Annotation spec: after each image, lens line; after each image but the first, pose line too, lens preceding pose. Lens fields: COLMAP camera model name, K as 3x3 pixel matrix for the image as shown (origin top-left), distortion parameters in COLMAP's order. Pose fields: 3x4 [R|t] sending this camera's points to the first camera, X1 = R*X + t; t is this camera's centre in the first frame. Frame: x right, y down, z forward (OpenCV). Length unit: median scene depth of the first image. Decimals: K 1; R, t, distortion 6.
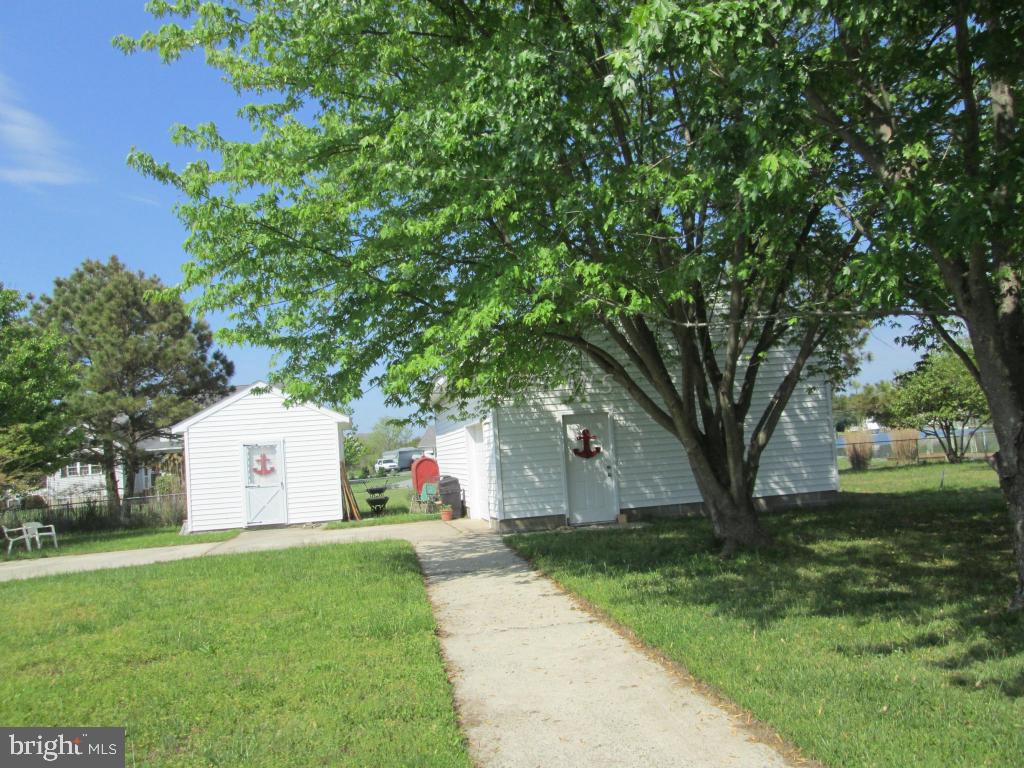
lens RADIAL K [[845.9, 0, 512.0], [0, 845.9, 384.0], [0, 0, 1]] dist [-0.046294, 0.009364]
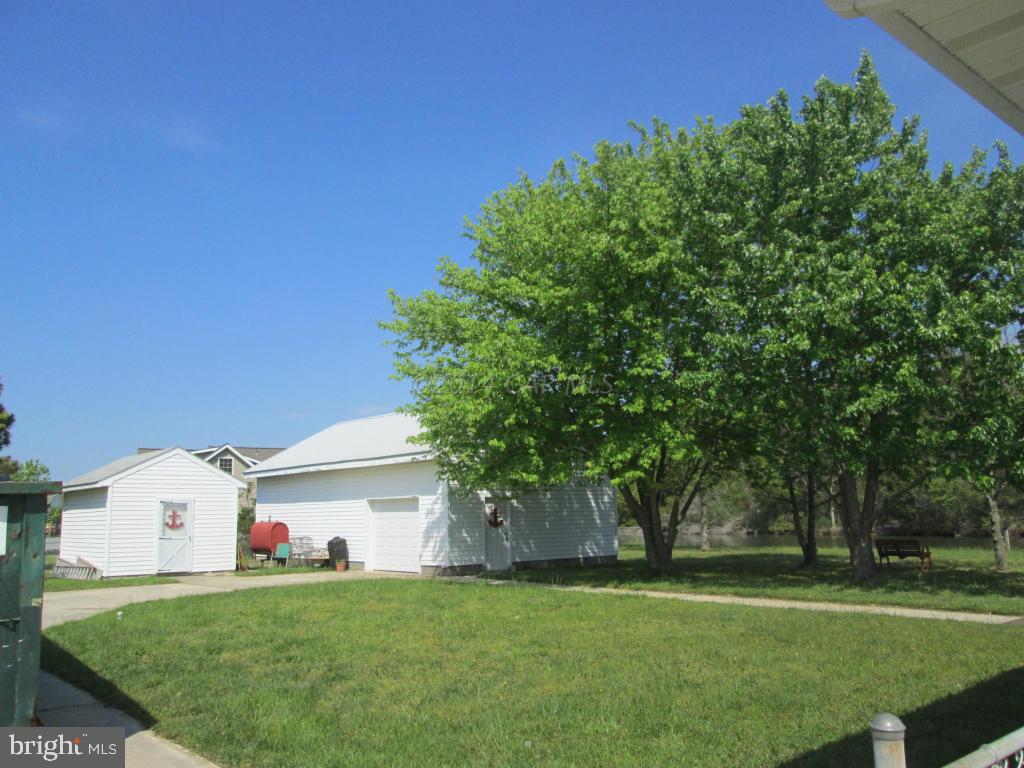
lens RADIAL K [[845.9, 0, 512.0], [0, 845.9, 384.0], [0, 0, 1]] dist [-0.046294, 0.009364]
pose [[0.851326, 0.134802, 0.507023, -0.678149], [-0.083709, 0.988947, -0.122379, 0.018037], [-0.517916, 0.061742, 0.853200, -0.310287]]
